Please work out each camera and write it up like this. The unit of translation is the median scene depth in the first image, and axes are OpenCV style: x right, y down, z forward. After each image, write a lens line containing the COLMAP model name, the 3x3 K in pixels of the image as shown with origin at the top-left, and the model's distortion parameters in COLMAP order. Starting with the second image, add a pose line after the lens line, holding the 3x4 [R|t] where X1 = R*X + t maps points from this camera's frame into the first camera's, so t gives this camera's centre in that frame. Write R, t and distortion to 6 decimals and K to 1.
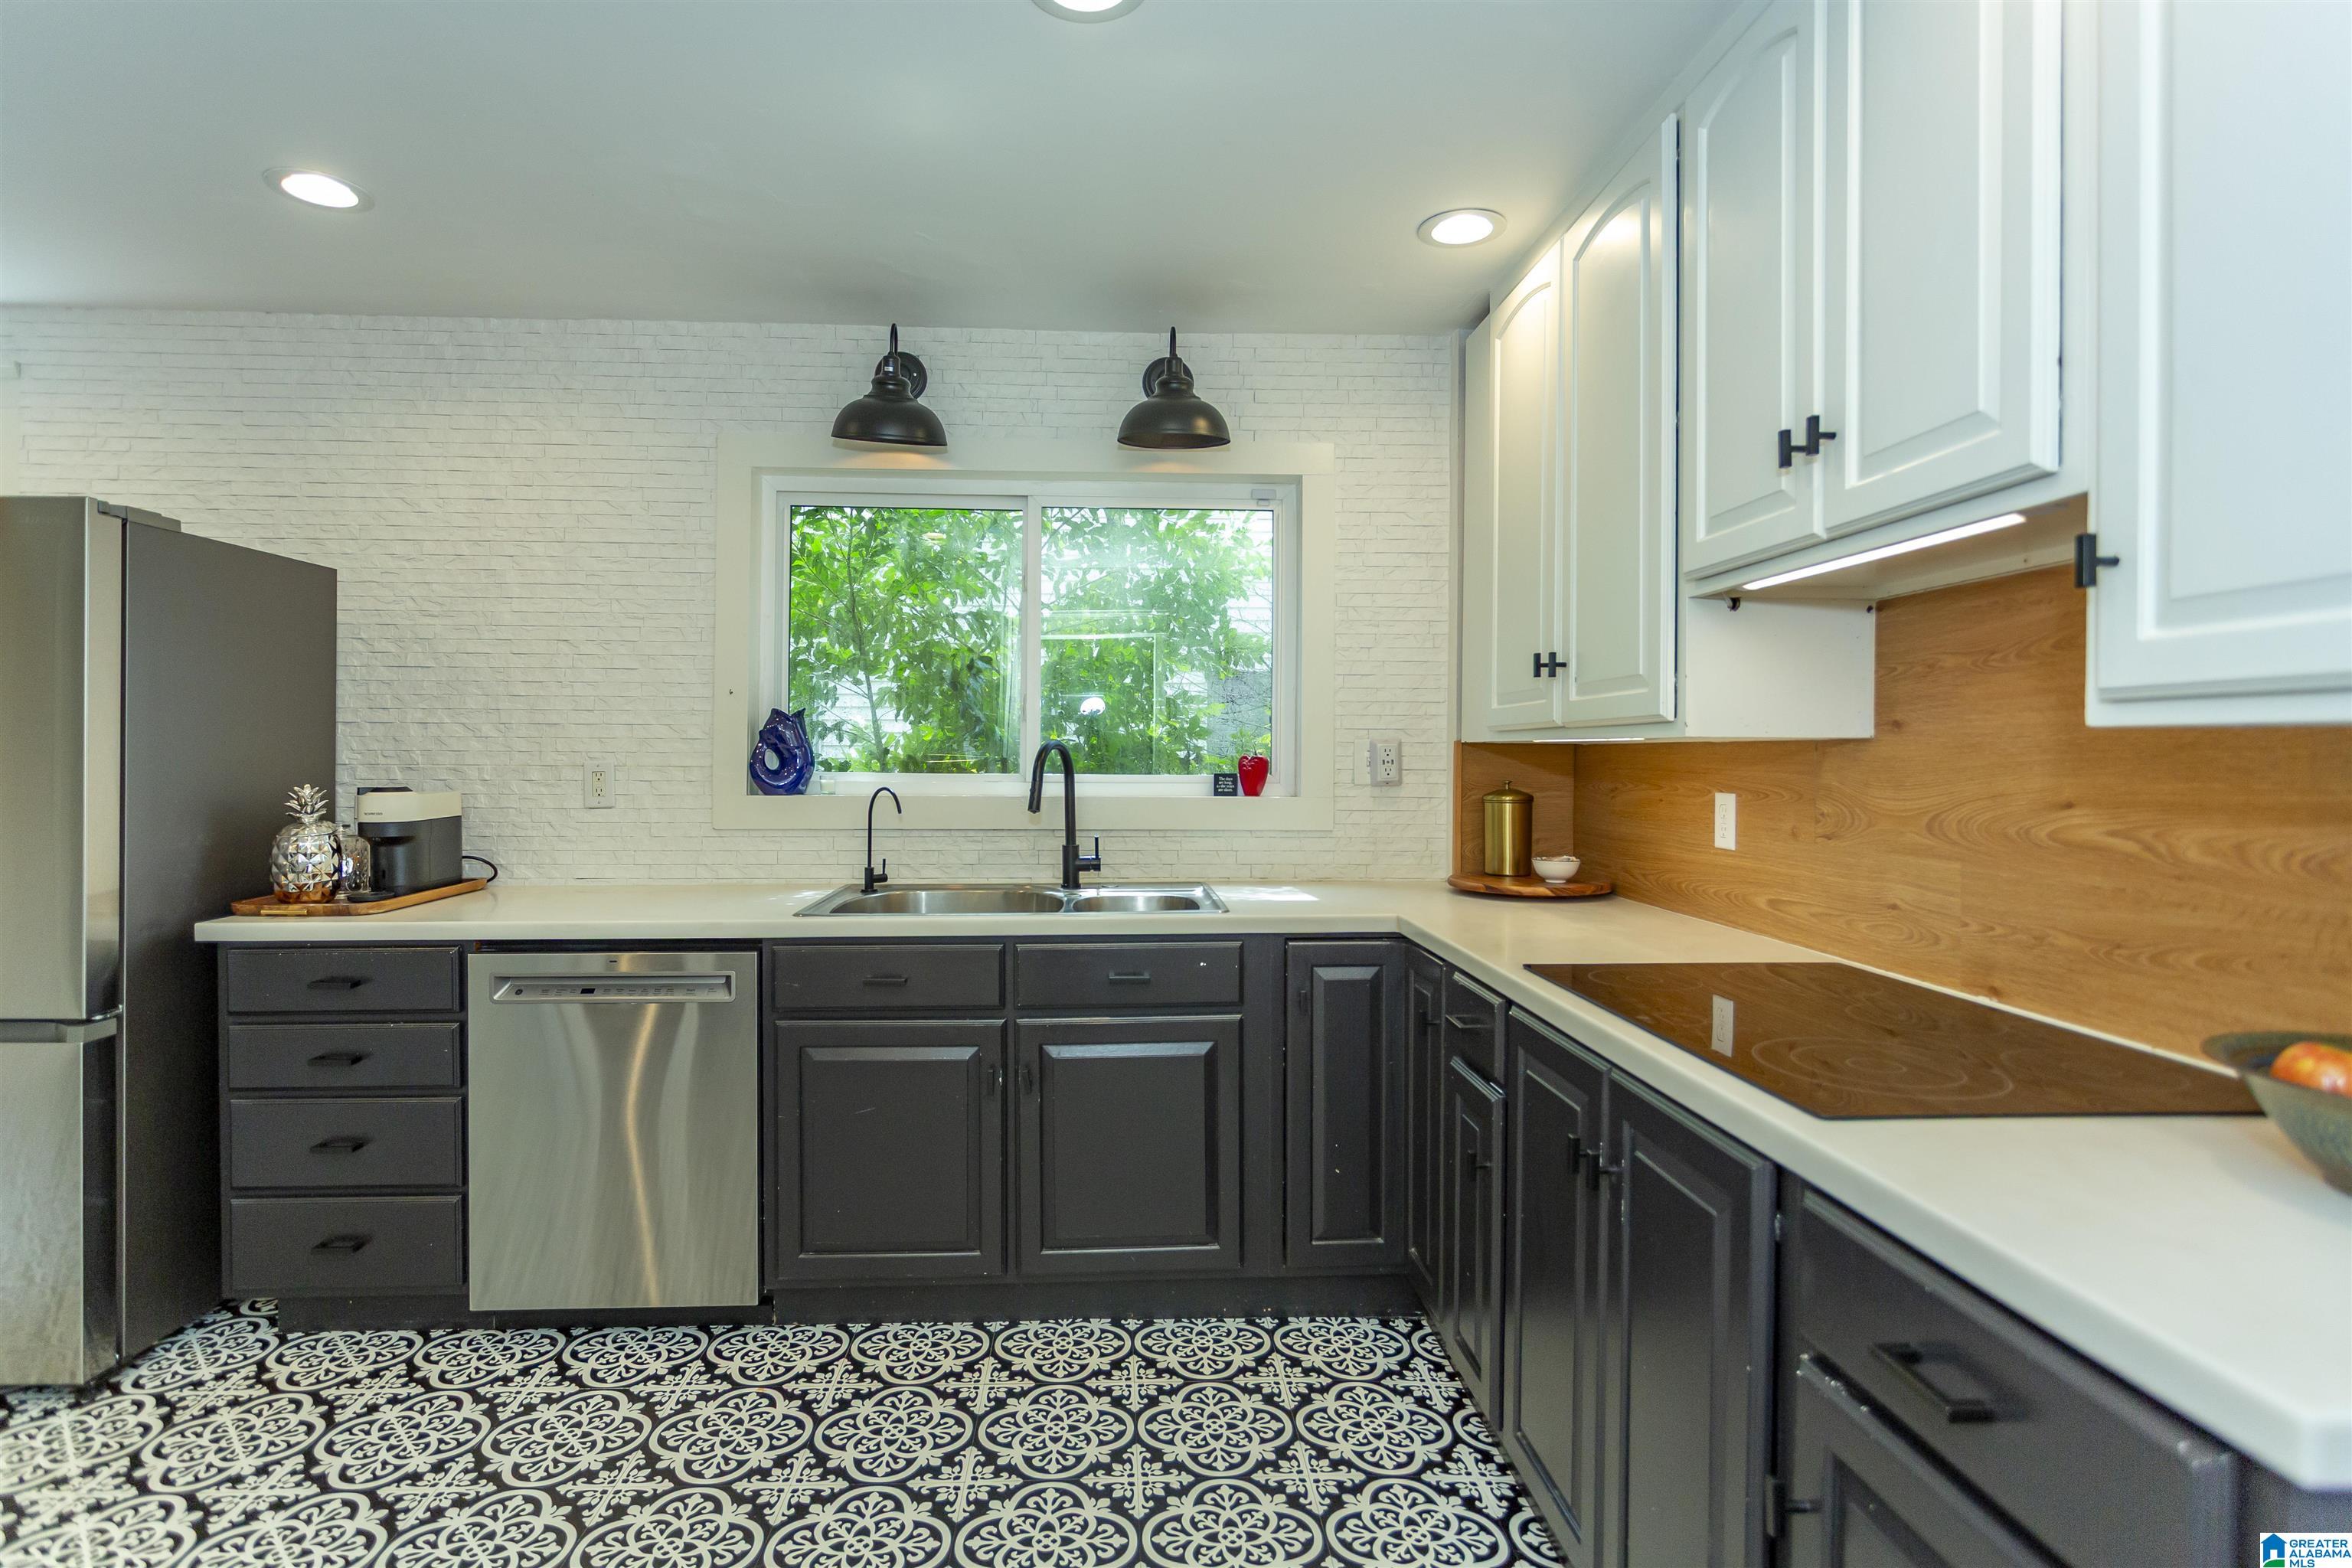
lens RADIAL K [[1121.9, 0, 1149.4], [0, 1121.9, 762.2], [0, 0, 1]] dist [-0.015264, 0.005655]
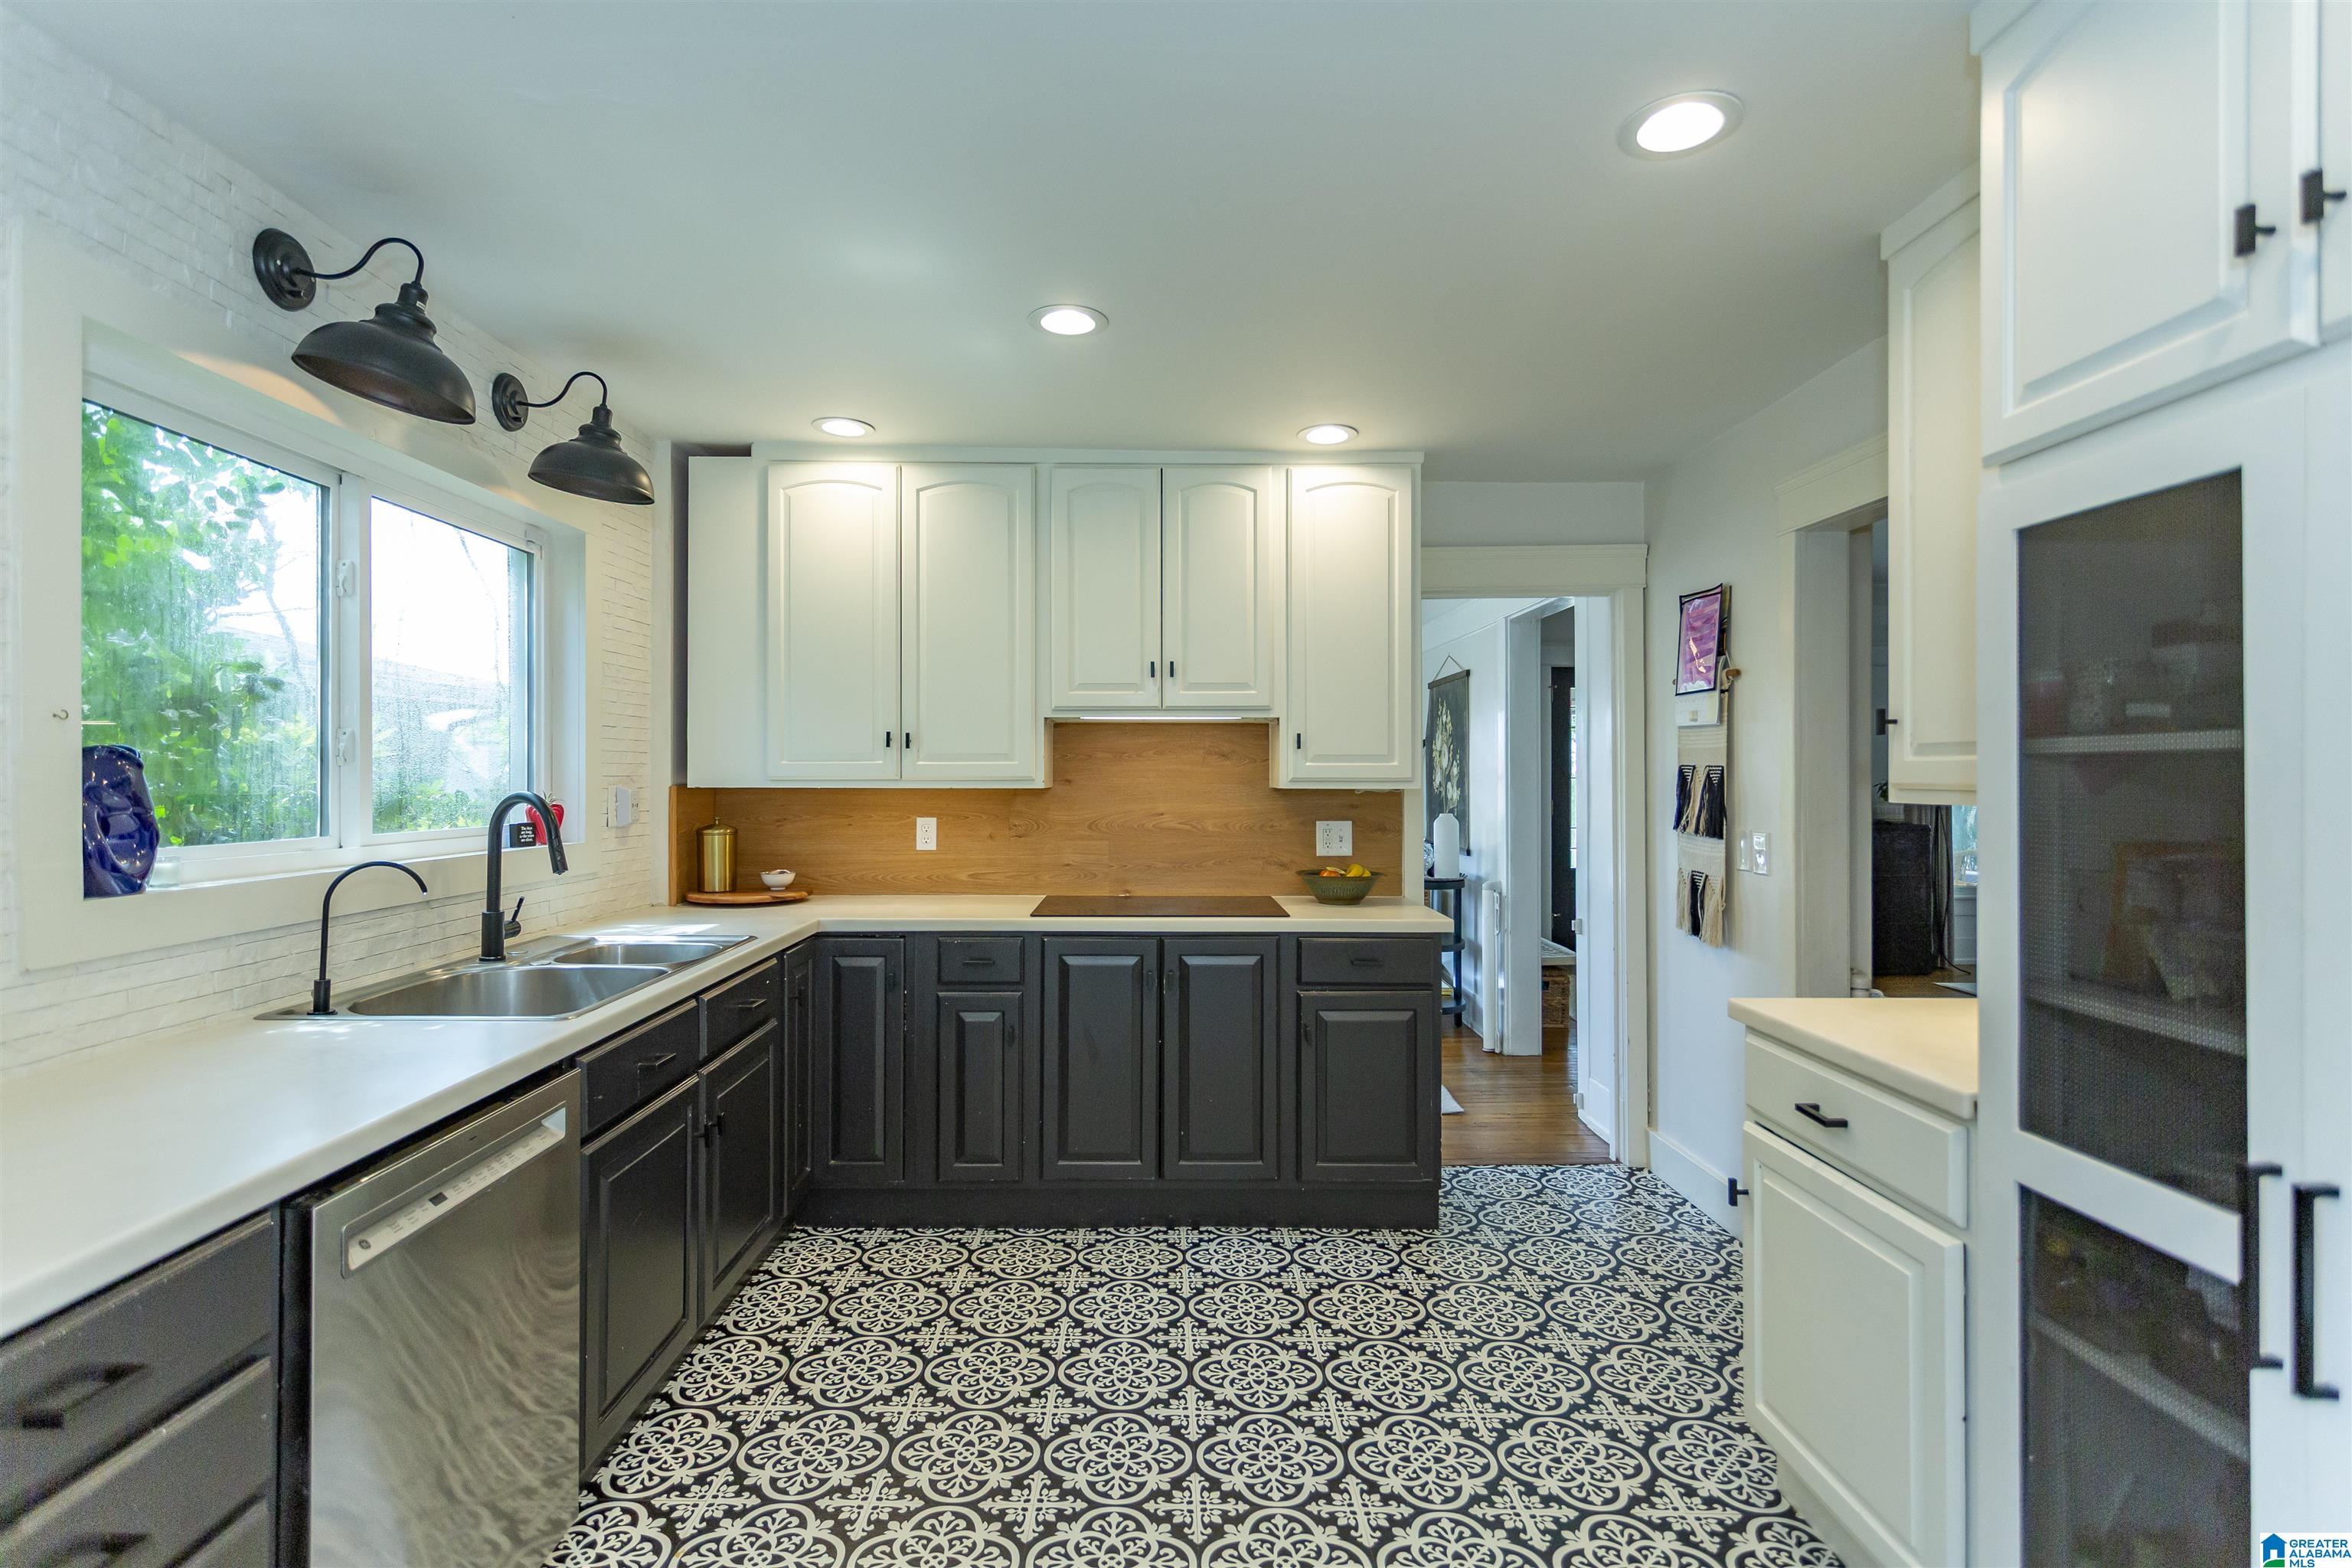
lens RADIAL K [[1106.1, 0, 1160.1], [0, 1106.1, 771.6], [0, 0, 1]] dist [-0.003503, 0.003506]
pose [[0.044506, -0.000489, 0.999009, -0.915792], [0.008359, 0.999965, 0.000117, -0.031437], [-0.998974, 0.008346, 0.044509, 0.448047]]
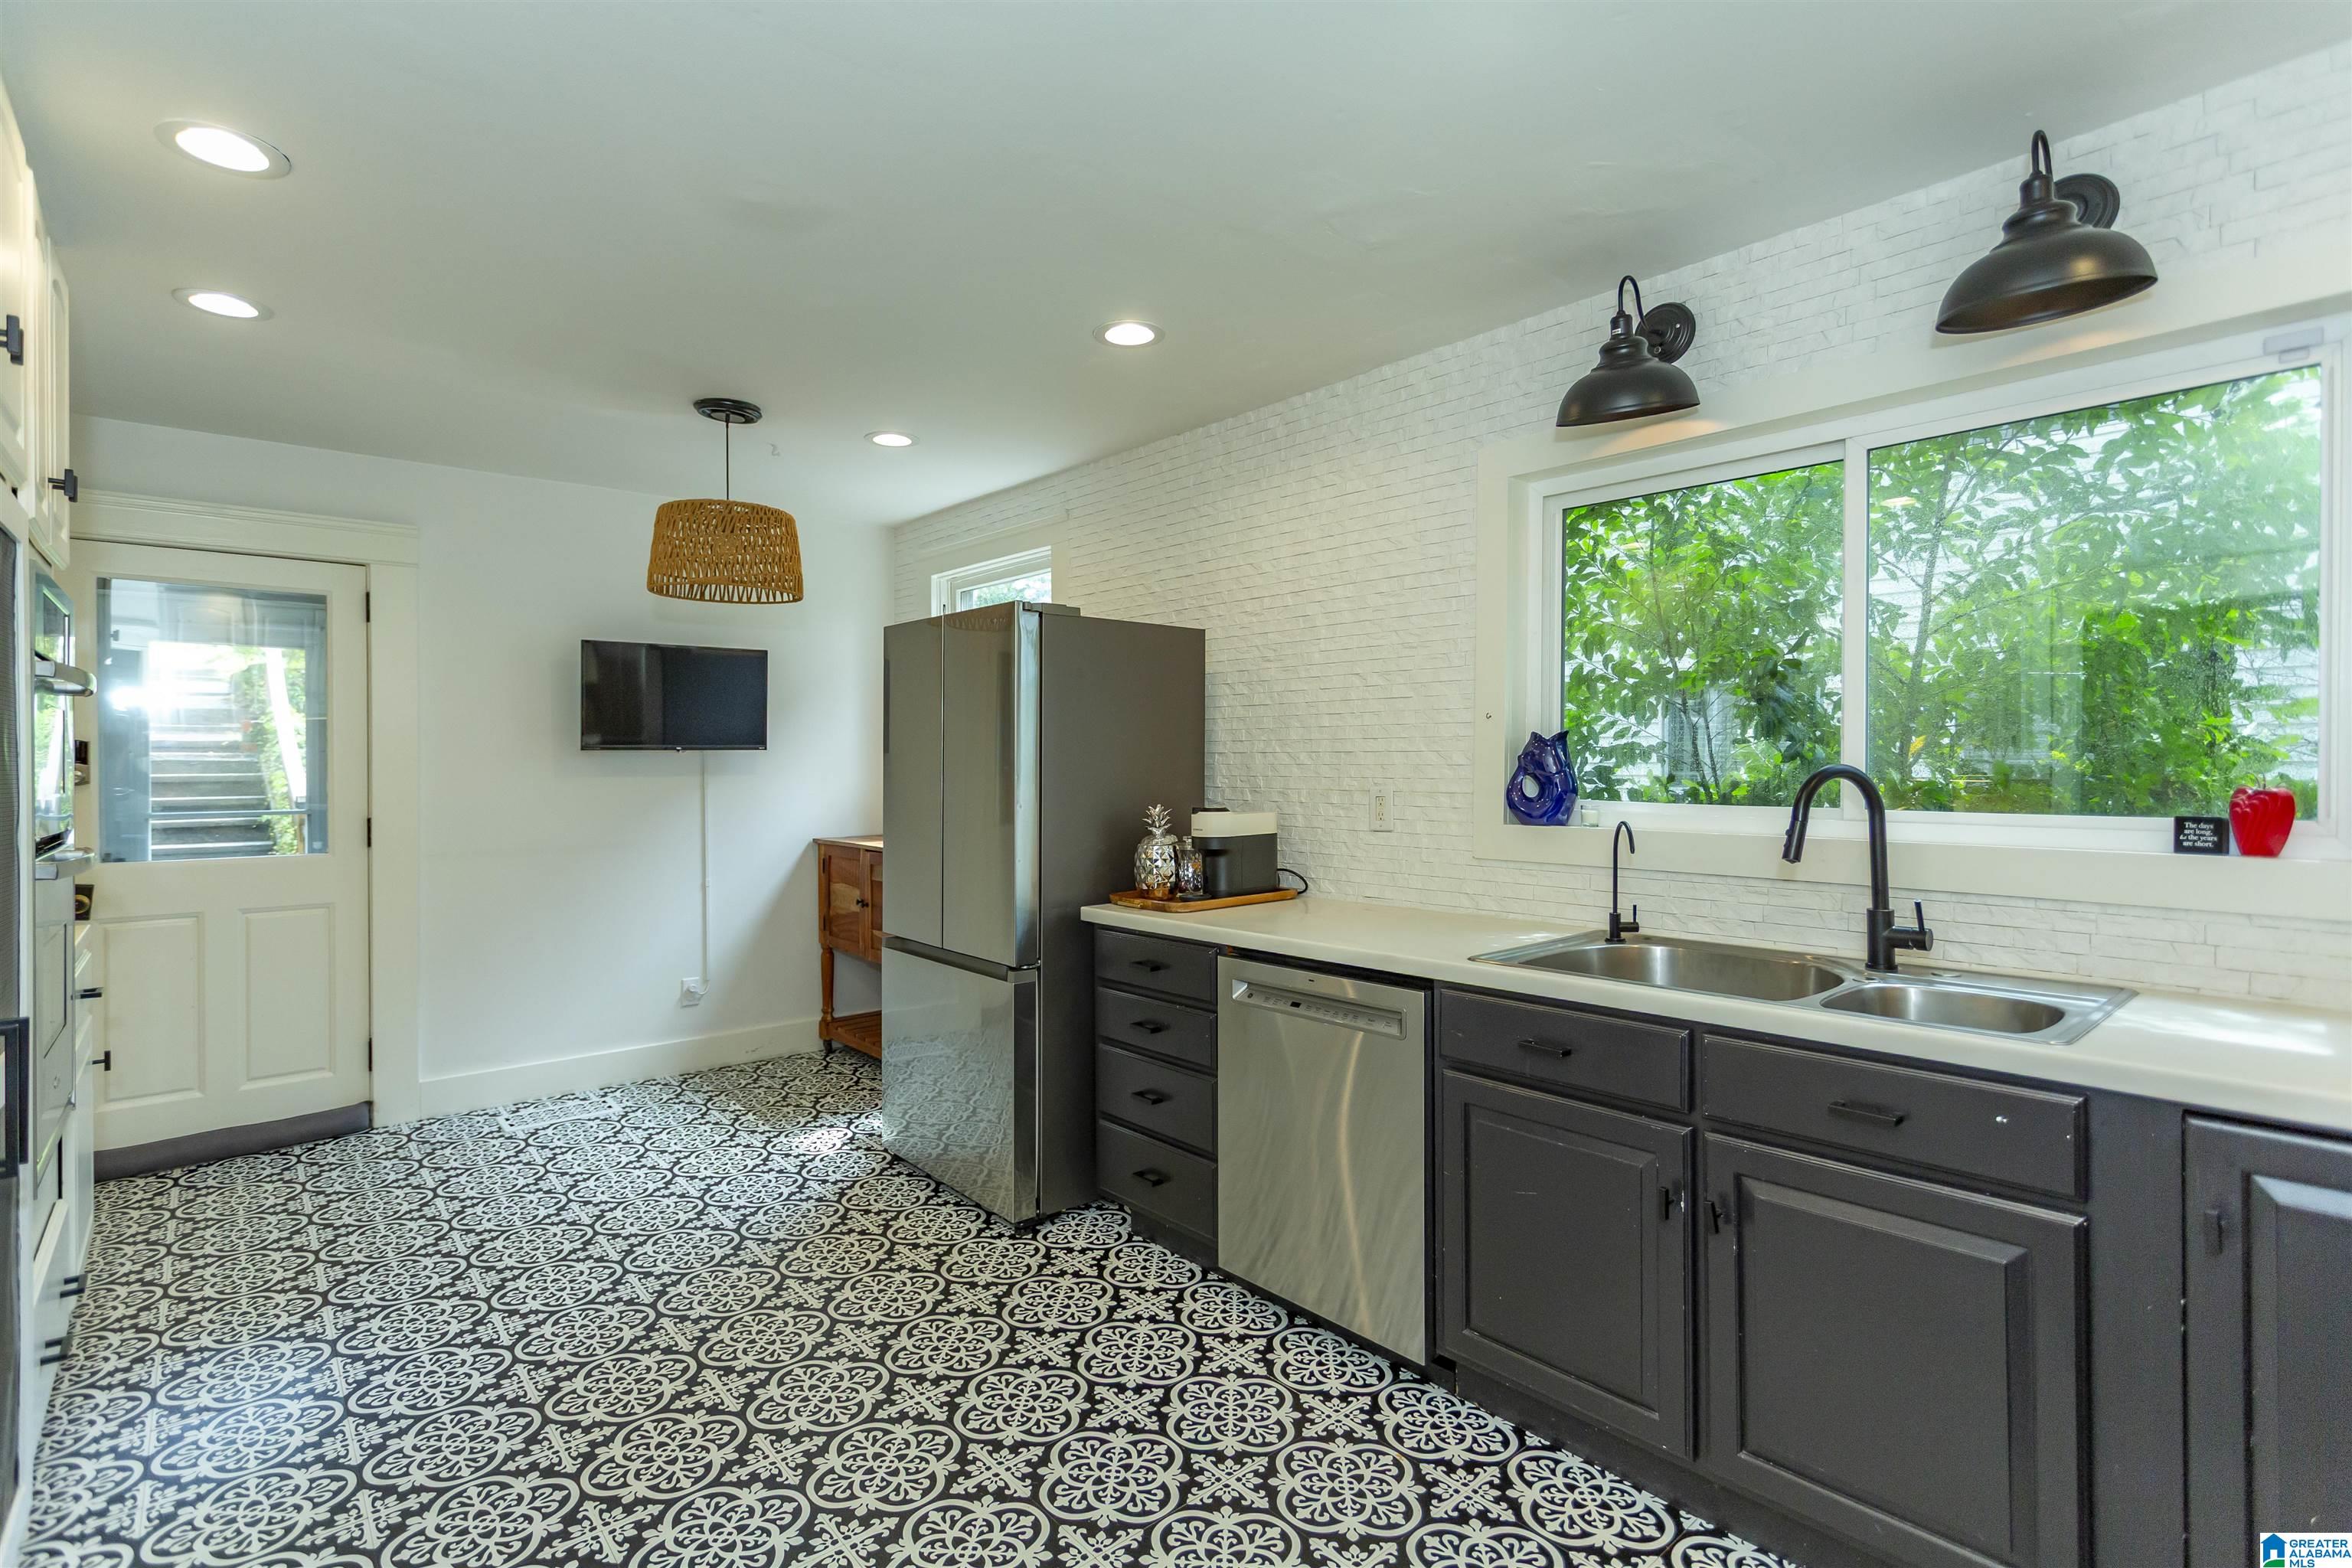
lens RADIAL K [[1106.1, 0, 1172.3], [0, 1106.1, 770.1], [0, 0, 1]] dist [-0.003503, 0.003506]
pose [[0.624401, -0.000939, -0.781103, 0.203035], [-0.002873, 0.999990, -0.003498, -0.012568], [0.781098, 0.004428, 0.624392, 0.201188]]
